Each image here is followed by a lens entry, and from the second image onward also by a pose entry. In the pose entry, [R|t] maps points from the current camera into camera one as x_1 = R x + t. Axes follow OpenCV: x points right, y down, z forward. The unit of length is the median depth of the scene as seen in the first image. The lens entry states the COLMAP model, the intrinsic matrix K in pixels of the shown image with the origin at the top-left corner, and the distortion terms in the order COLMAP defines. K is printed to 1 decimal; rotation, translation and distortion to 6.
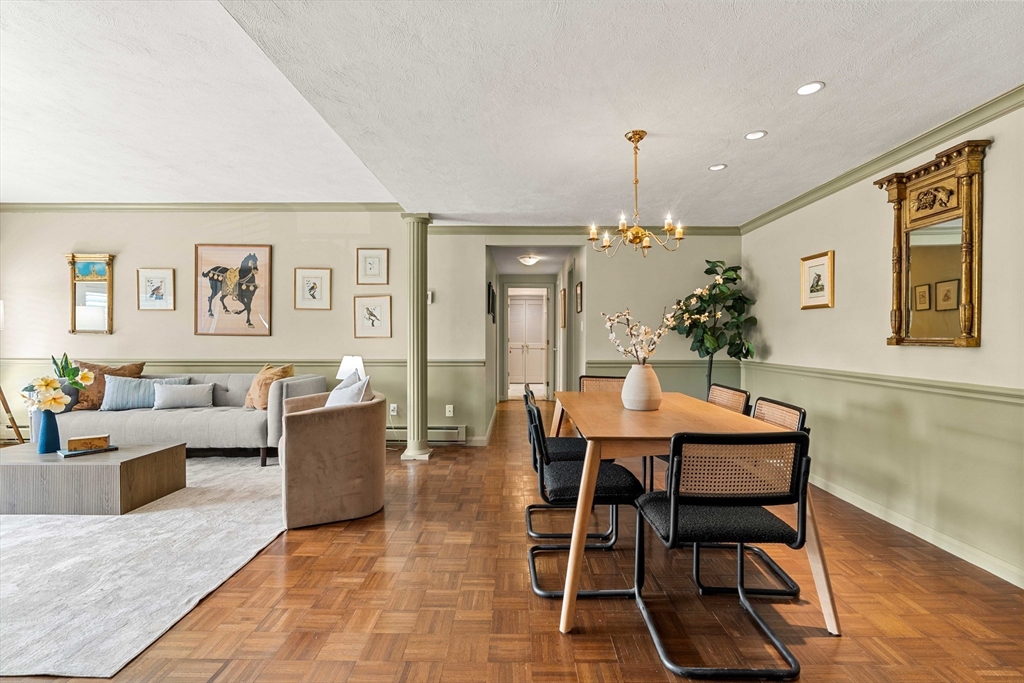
lens RADIAL K [[460.1, 0, 514.2], [0, 460.1, 342.5], [0, 0, 1]] dist [-0.004845, 0.001269]
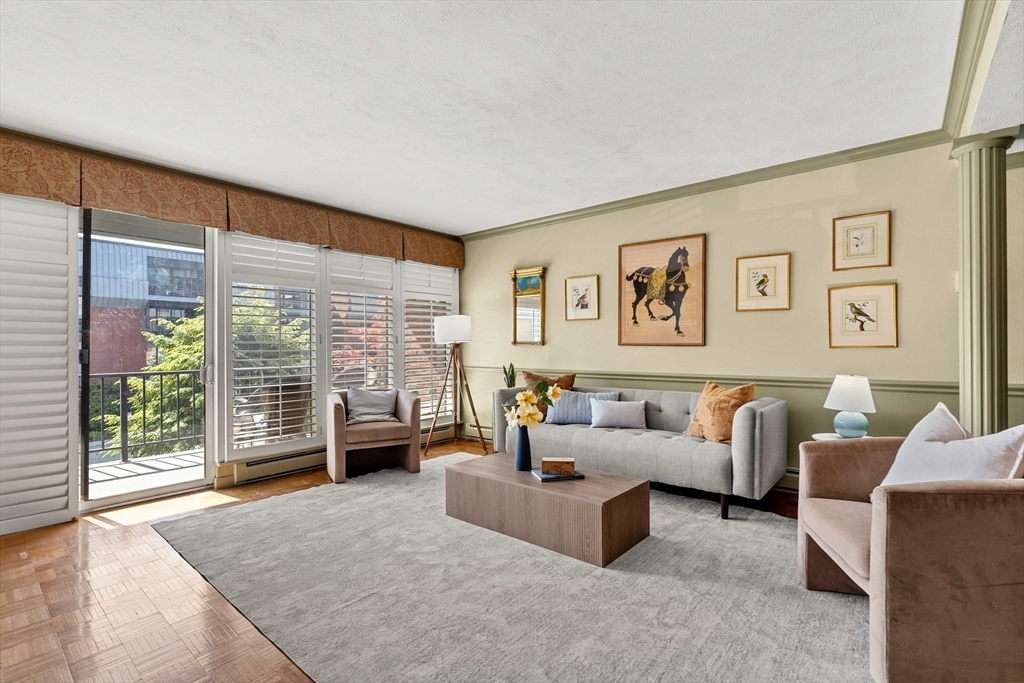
lens RADIAL K [[467.8, 0, 514.5], [0, 467.8, 341.9], [0, 0, 1]] dist [-0.007341, 0.000427]
pose [[0.773471, -0.011576, -0.633726, -0.298300], [-0.000981, 0.999810, -0.019461, -0.005221], [0.633831, 0.015674, 0.773313, 0.169024]]
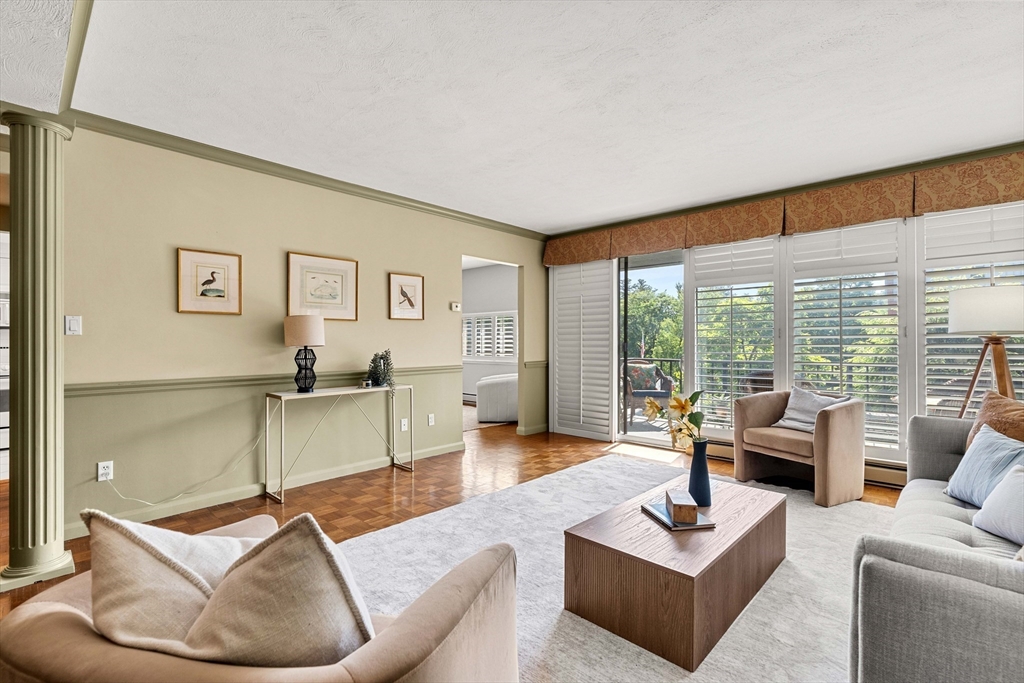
lens RADIAL K [[460.1, 0, 514.2], [0, 460.1, 342.5], [0, 0, 1]] dist [-0.004845, 0.001269]
pose [[-0.676865, -0.000301, -0.736107, -0.204182], [-0.008053, 0.999943, 0.006996, -0.014489], [0.736063, 0.010663, -0.676829, 0.927150]]
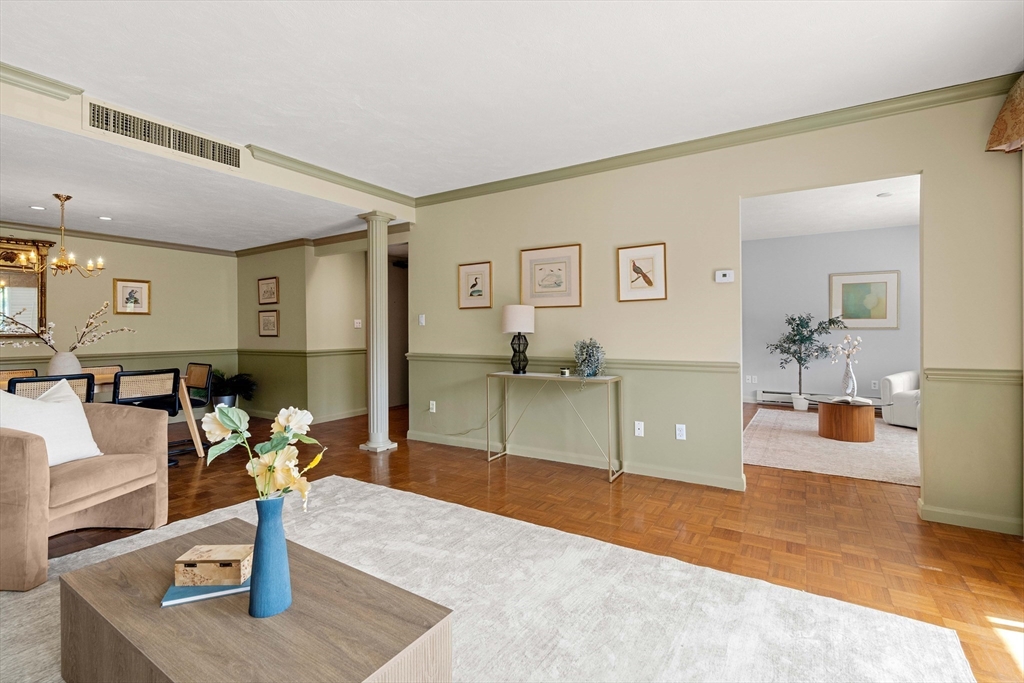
lens RADIAL K [[469.7, 0, 513.1], [0, 469.7, 331.6], [0, 0, 1]] dist [-0.004034, 0.000977]
pose [[-0.849835, 0.001218, 0.527048, -1.042990], [0.009787, 0.999861, 0.013470, -0.013882], [-0.526959, 0.016605, -0.849729, 0.905522]]
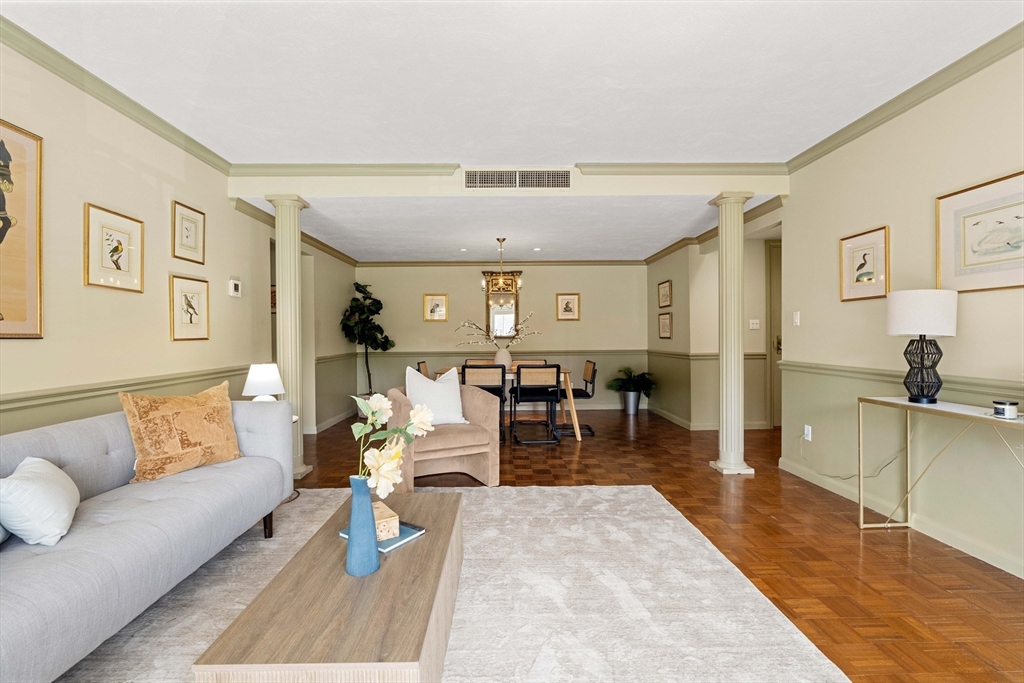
lens RADIAL K [[465.7, 0, 507.0], [0, 465.7, 339.7], [0, 0, 1]] dist [-0.003670, 0.000457]
pose [[-0.027883, -0.011839, 0.999541, -1.109134], [0.020298, 0.999717, 0.012407, -0.010971], [-0.999405, 0.020635, -0.027635, 0.619830]]
